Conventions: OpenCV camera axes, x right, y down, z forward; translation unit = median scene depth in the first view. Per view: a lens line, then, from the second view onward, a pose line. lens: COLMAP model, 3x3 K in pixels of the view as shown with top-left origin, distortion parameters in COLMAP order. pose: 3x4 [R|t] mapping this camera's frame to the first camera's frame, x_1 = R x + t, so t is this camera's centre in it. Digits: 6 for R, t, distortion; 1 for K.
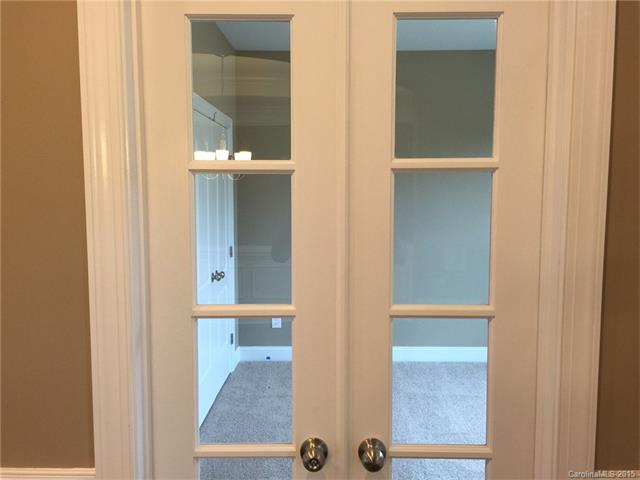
lens RADIAL K [[550.4, 0, 320.1], [0, 550.4, 239.3], [0, 0, 1]] dist [0.037773, -0.049587]
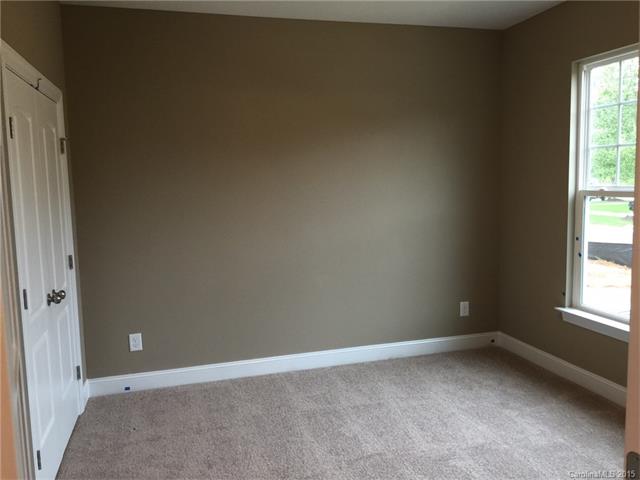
lens RADIAL K [[550.4, 0, 321.3], [0, 550.4, 238.6], [0, 0, 1]] dist [0.037773, -0.049587]
pose [[0.955776, -0.057621, 0.288395, -0.049838], [0.052027, 0.998280, 0.027032, -0.014250], [-0.289456, -0.010832, 0.957130, 0.160833]]
